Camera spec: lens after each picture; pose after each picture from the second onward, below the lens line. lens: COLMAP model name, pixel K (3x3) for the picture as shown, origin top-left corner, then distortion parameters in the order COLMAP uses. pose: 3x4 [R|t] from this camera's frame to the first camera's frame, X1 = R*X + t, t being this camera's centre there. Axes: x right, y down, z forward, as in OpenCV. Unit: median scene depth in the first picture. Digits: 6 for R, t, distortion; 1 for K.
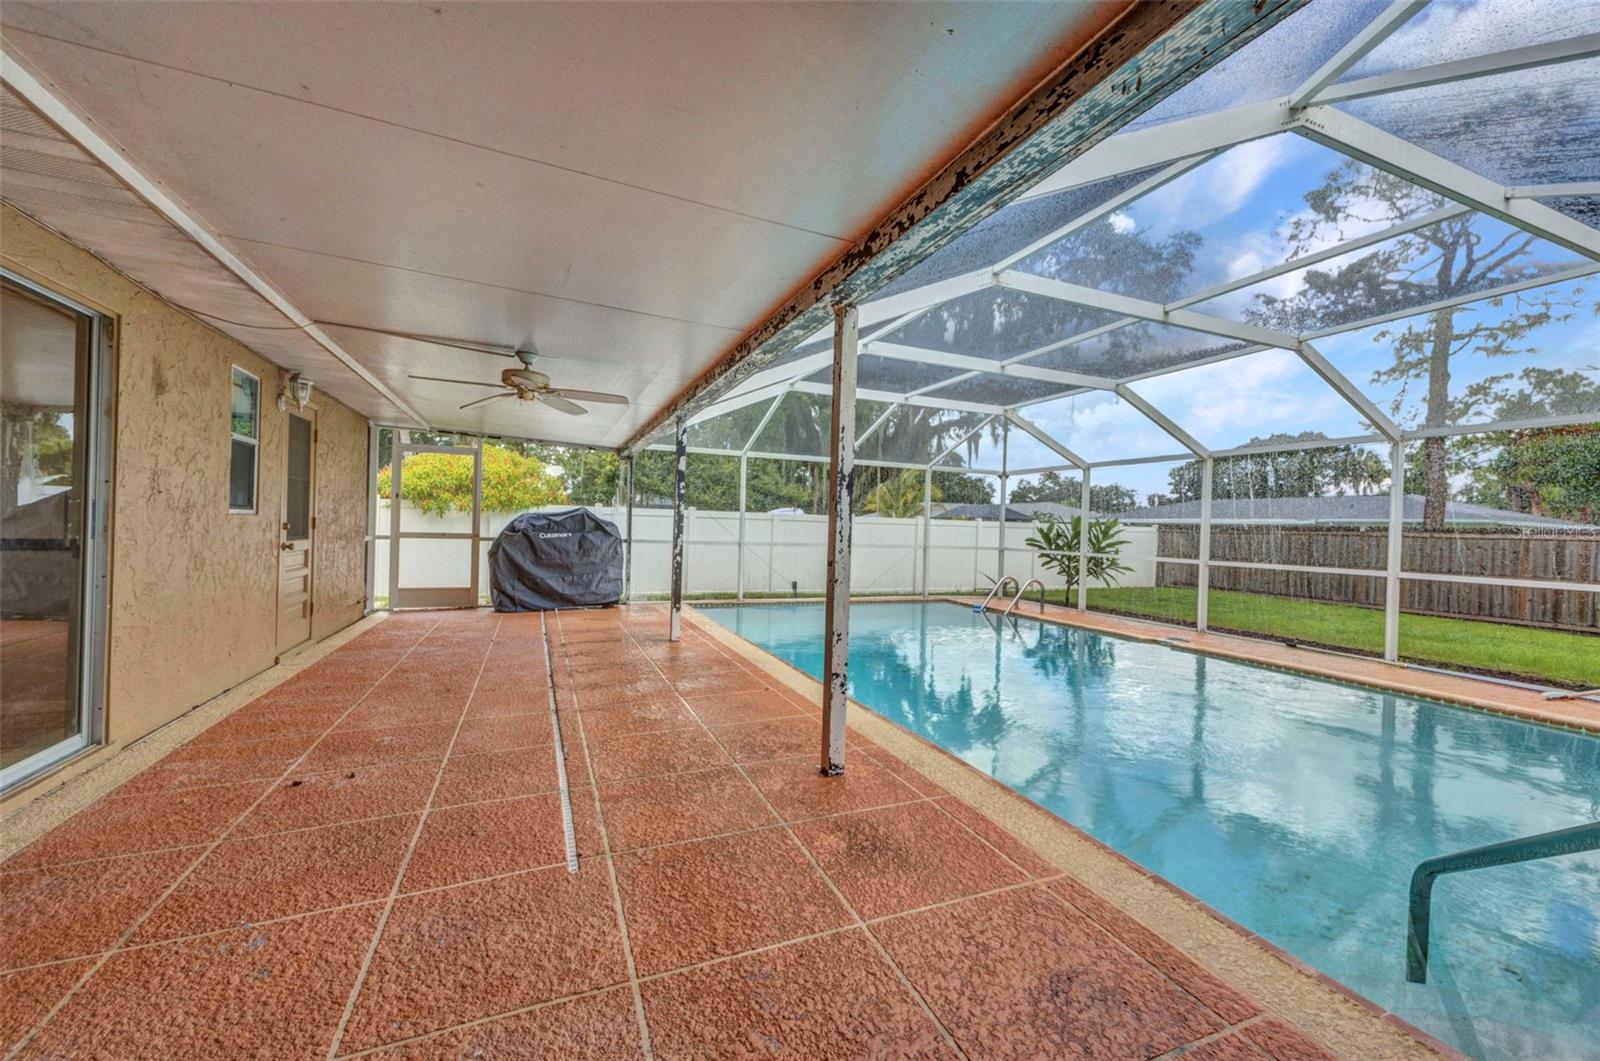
lens RADIAL K [[645.8, 0, 798.8], [0, 645.8, 529.9], [0, 0, 1]] dist [0.017543, -0.004476]
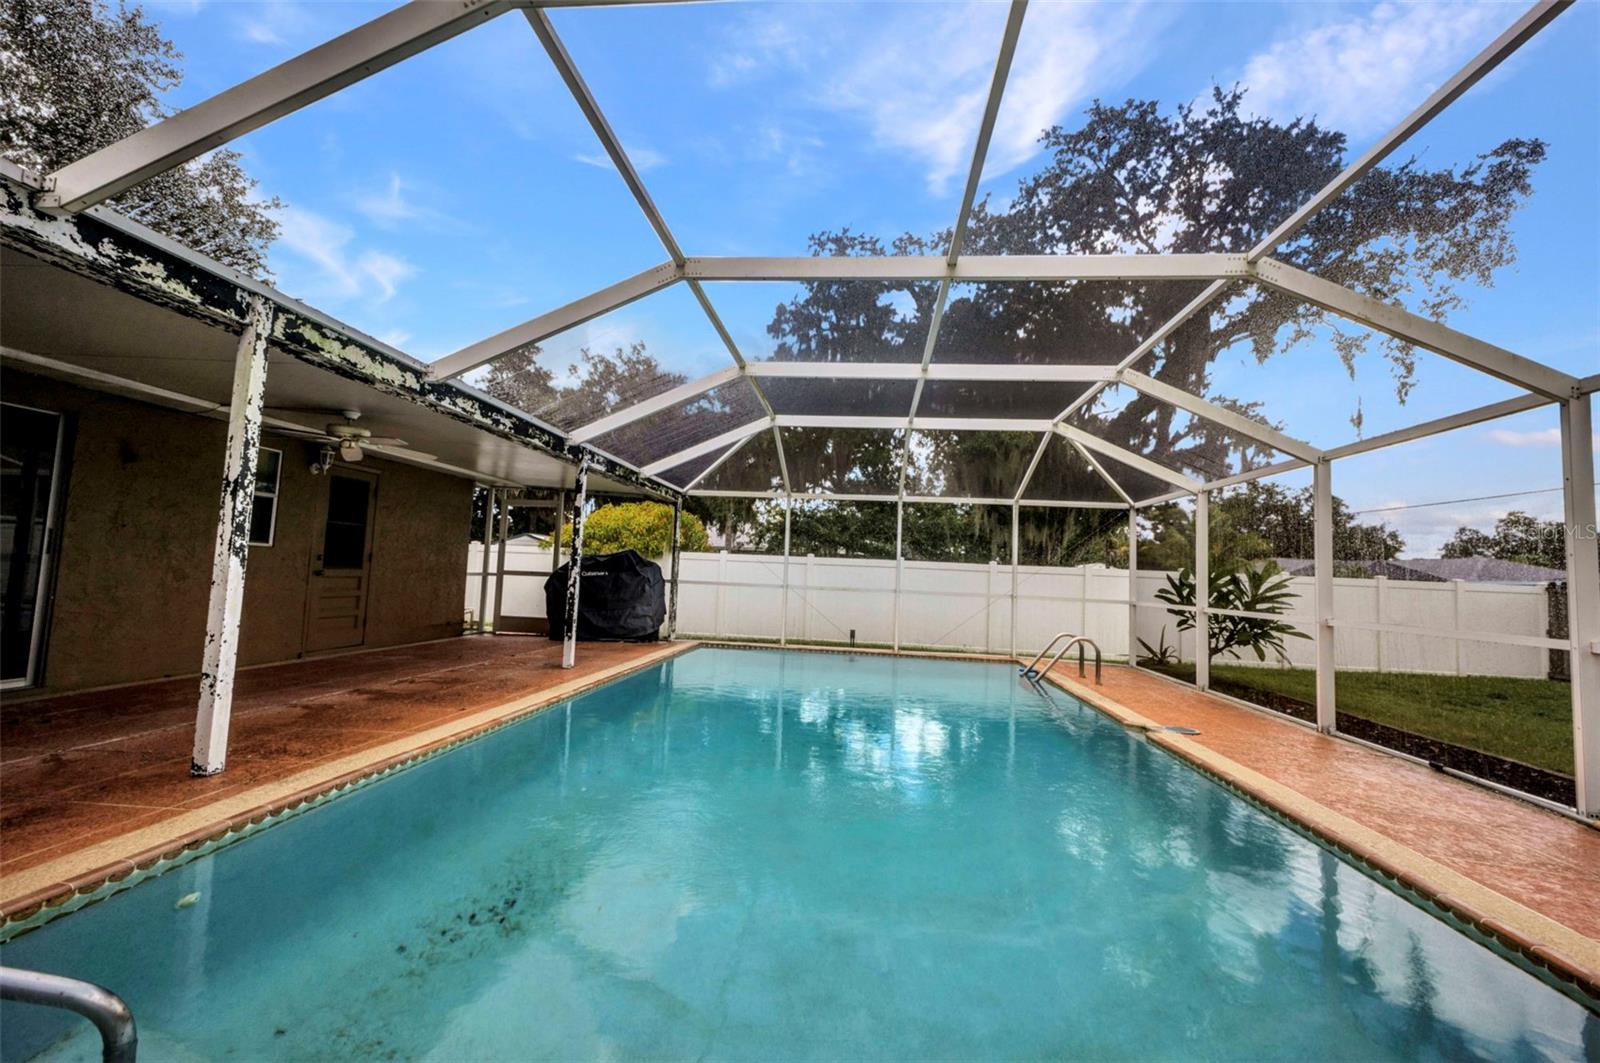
lens RADIAL K [[643.7, 0, 798.7], [0, 643.7, 525.7], [0, 0, 1]] dist [0.013797, -0.004321]
pose [[0.879874, -0.028702, -0.474339, 0.473695], [-0.017595, 0.995522, -0.092877, 0.023328], [0.474881, 0.090066, 0.875429, 0.180245]]
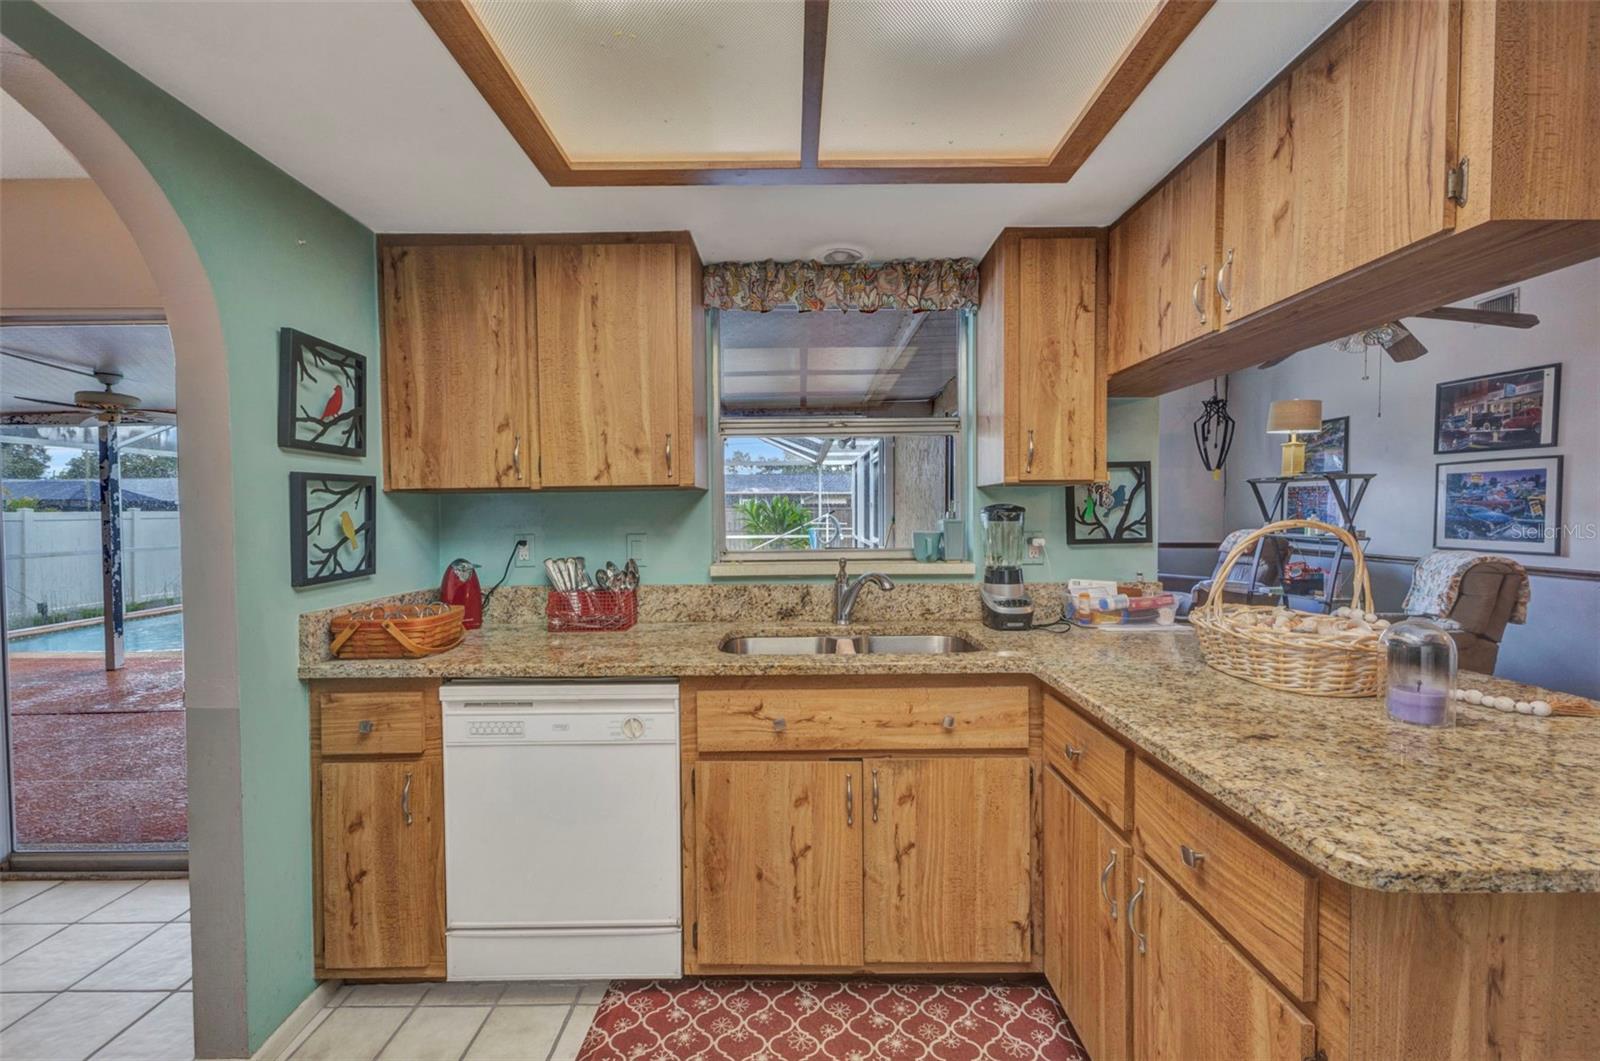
lens RADIAL K [[645.8, 0, 798.8], [0, 645.8, 529.9], [0, 0, 1]] dist [0.017543, -0.004476]
pose [[0.377631, -0.060423, 0.923983, -0.491733], [0.021296, 0.998171, 0.056571, -0.039501], [-0.925711, -0.001686, 0.378227, -0.167558]]
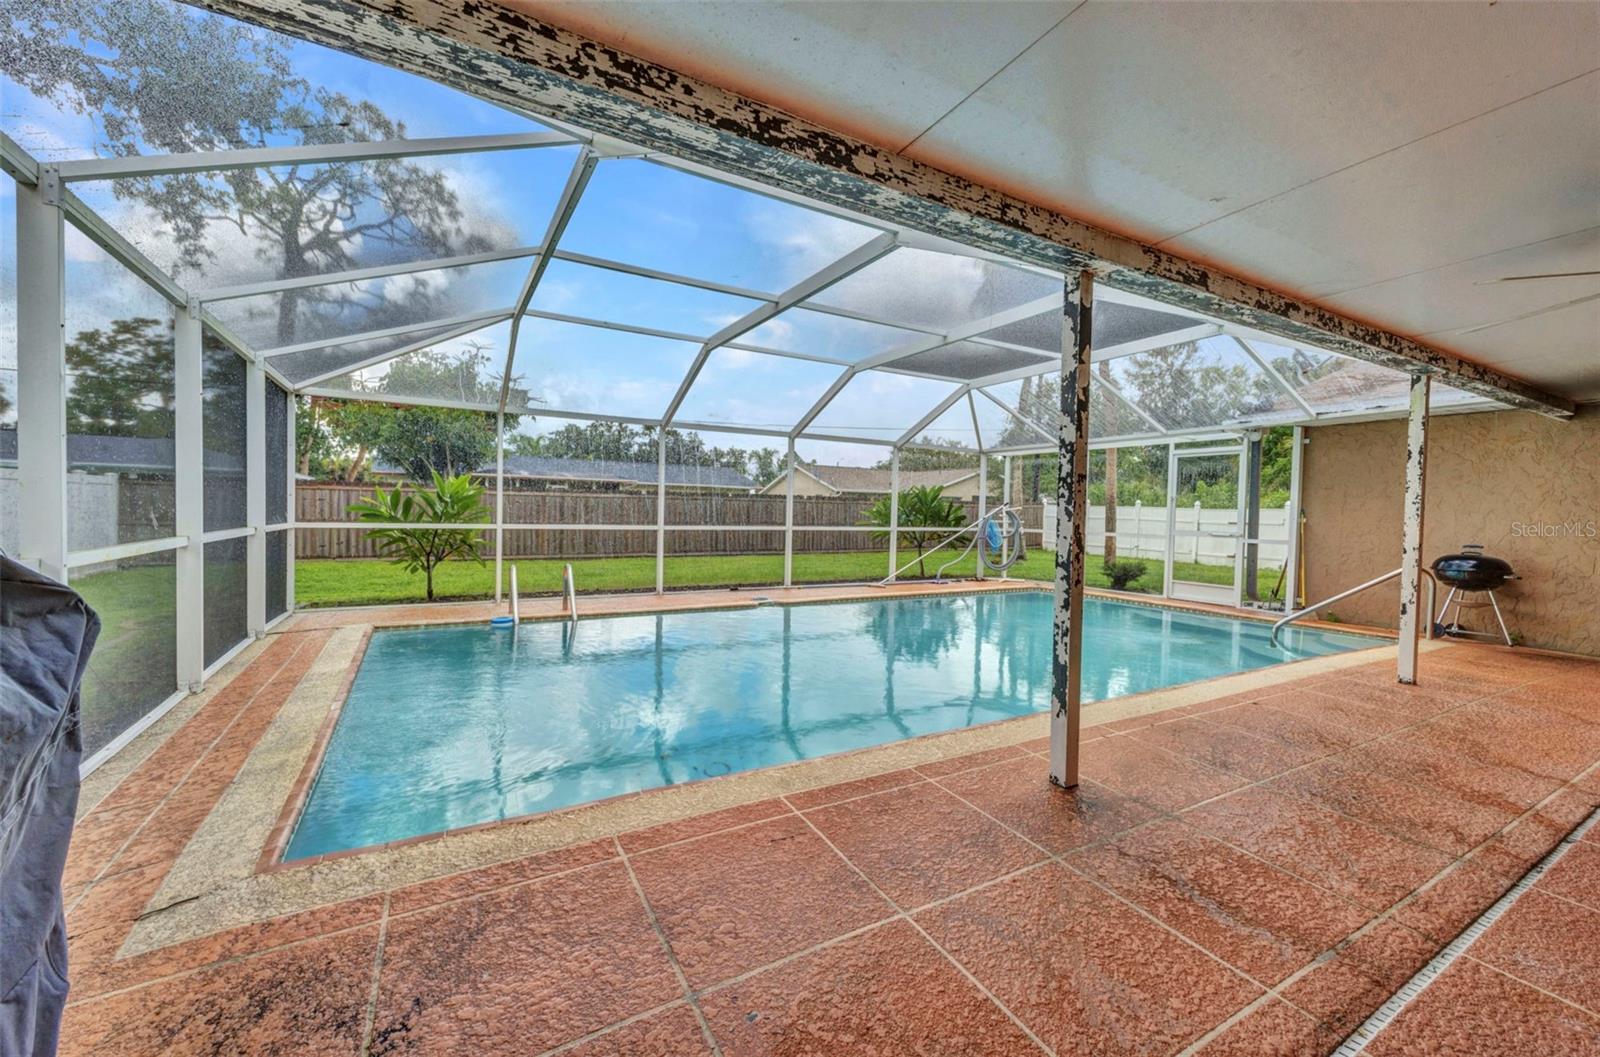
lens RADIAL K [[651.6, 0, 817.0], [0, 651.6, 522.1], [0, 0, 1]] dist [0.012958, -0.000102]
pose [[-0.147998, -0.050931, 0.987675, -0.435055], [-0.022980, 0.998581, 0.048050, -0.014069], [-0.988721, -0.015586, -0.148959, 0.907661]]
